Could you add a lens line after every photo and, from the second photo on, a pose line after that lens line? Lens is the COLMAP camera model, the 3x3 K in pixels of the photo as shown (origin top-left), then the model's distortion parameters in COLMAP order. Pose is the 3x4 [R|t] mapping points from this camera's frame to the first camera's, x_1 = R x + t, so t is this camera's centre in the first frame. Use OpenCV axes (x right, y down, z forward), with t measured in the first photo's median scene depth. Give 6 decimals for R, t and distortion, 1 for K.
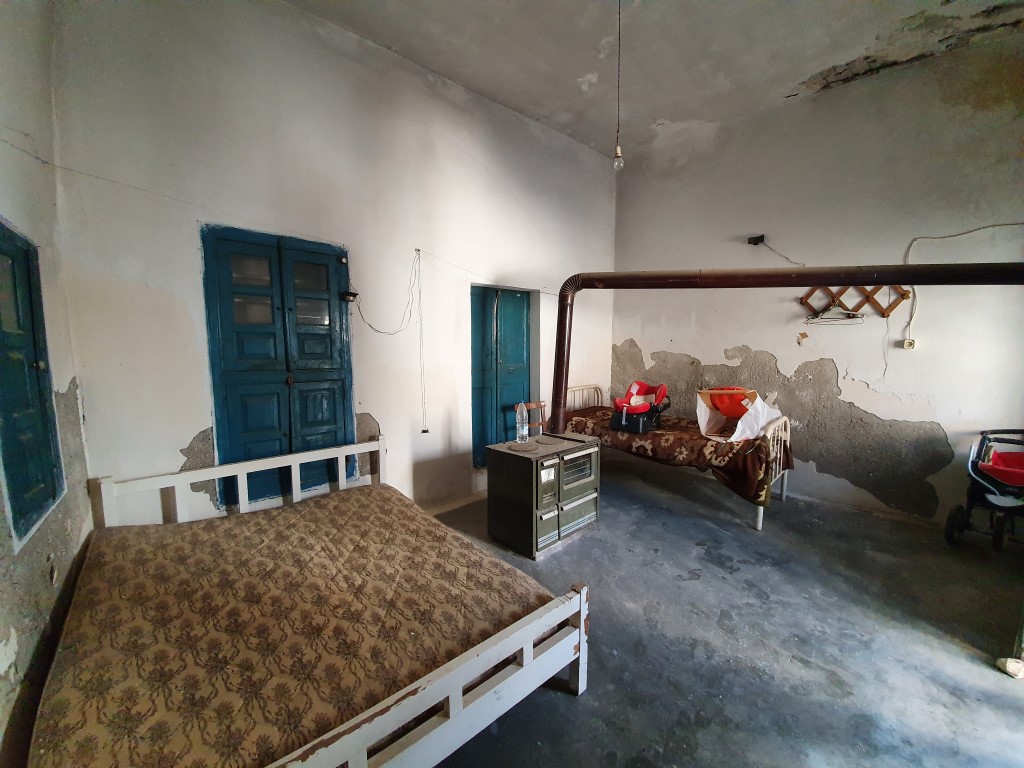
lens RADIAL K [[405.2, 0, 508.2], [0, 405.2, 382.8], [0, 0, 1]] dist [0.016673, -0.018830]
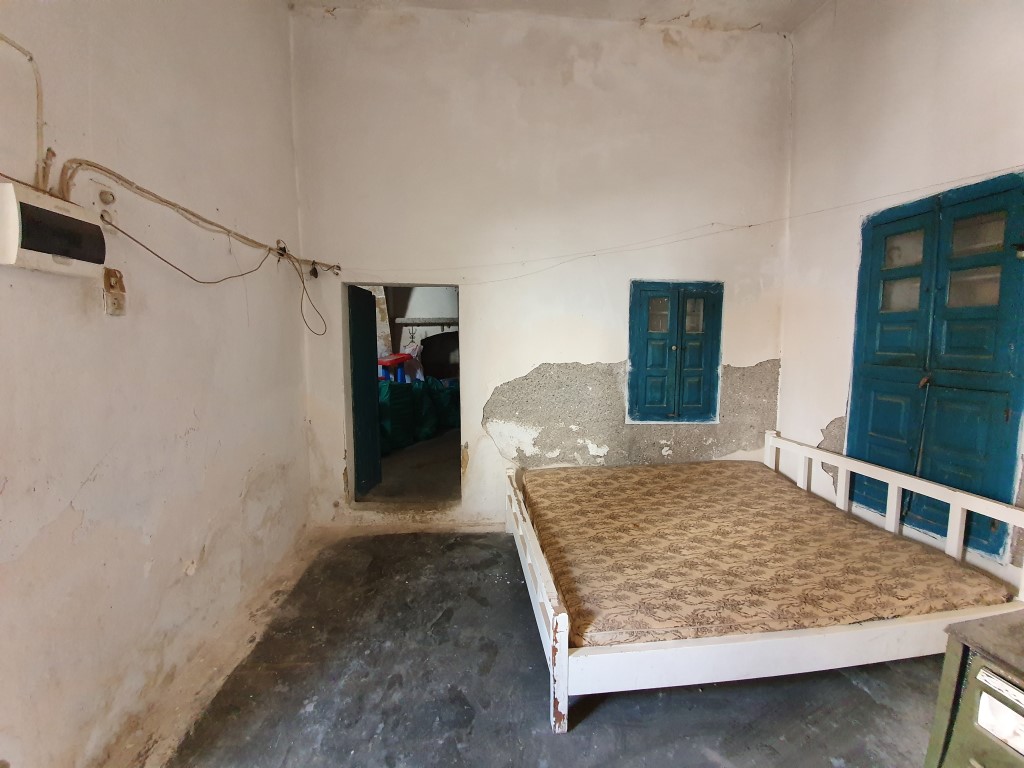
lens RADIAL K [[405.2, 0, 508.2], [0, 405.2, 382.8], [0, 0, 1]] dist [0.016673, -0.018830]
pose [[-0.565581, 0.082420, -0.820564, 0.695777], [-0.073366, 0.986020, 0.149608, -0.078982], [0.821423, 0.144817, -0.551628, 1.005549]]
